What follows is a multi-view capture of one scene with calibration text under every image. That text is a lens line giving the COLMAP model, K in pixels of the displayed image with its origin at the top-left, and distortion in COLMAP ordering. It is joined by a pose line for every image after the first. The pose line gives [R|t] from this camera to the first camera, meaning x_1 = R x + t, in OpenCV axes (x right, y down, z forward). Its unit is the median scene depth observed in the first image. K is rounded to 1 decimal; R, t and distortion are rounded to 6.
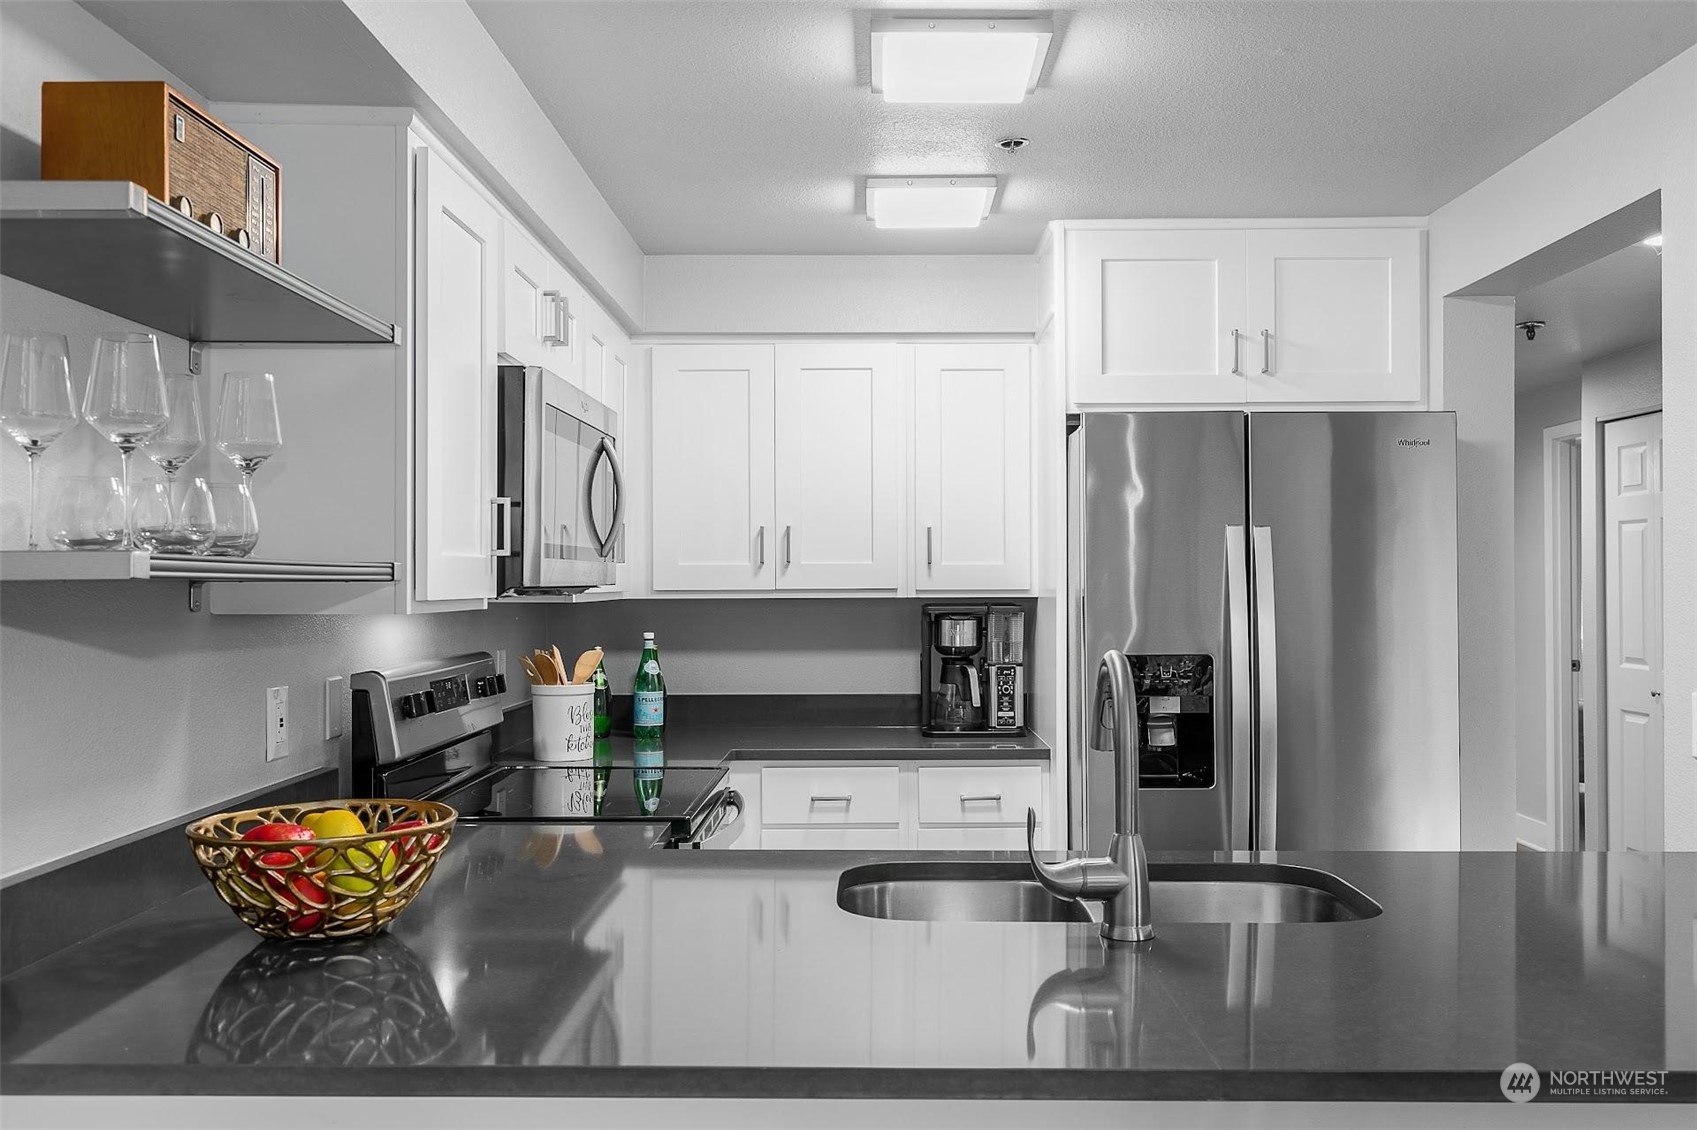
lens RADIAL K [[1438.6, 0, 848.5], [0, 1438.6, 565.0], [0, 0, 1]] dist [0.000063, -0.002057]
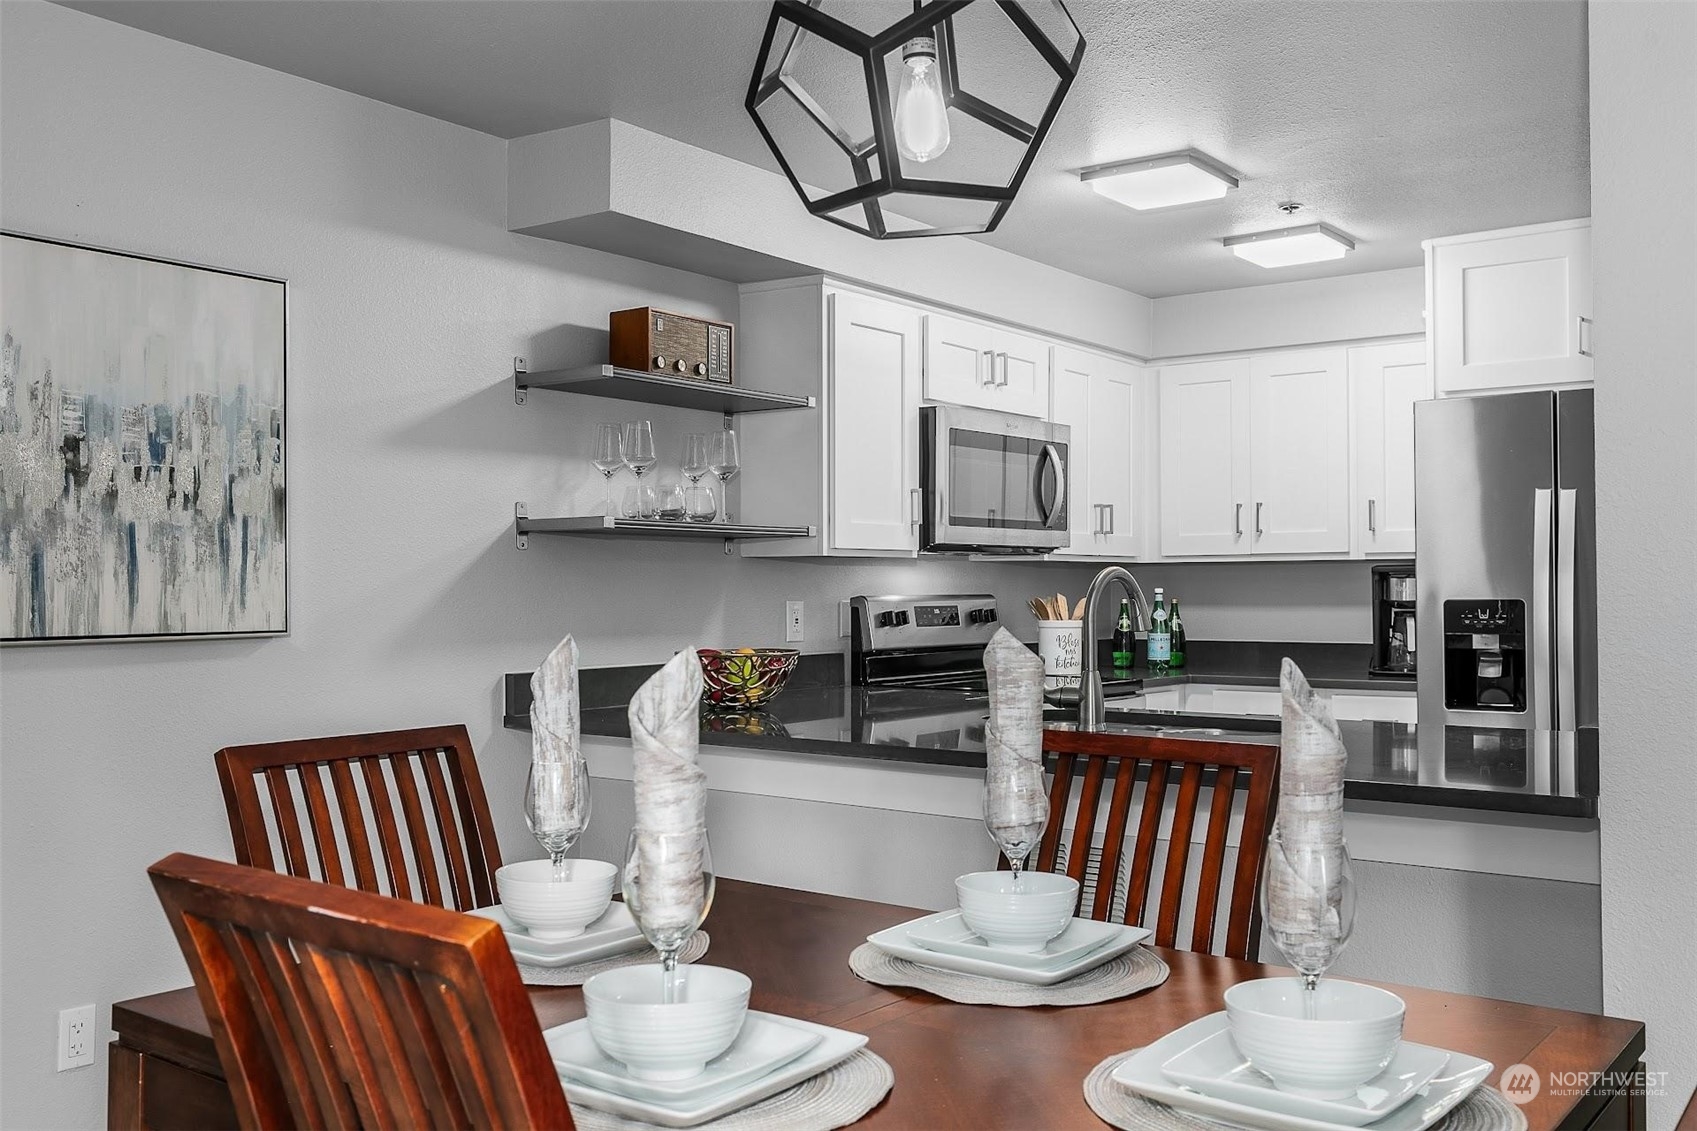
lens RADIAL K [[1521.0, 0, 848.5], [0, 1521.0, 565.5], [0, 0, 1]] dist [-0.001716, 0.002974]
pose [[0.807573, -0.007454, -0.589721, 0.498407], [0.007738, 0.999968, -0.002043, 0.030241], [0.589717, -0.002913, 0.807605, -0.306848]]
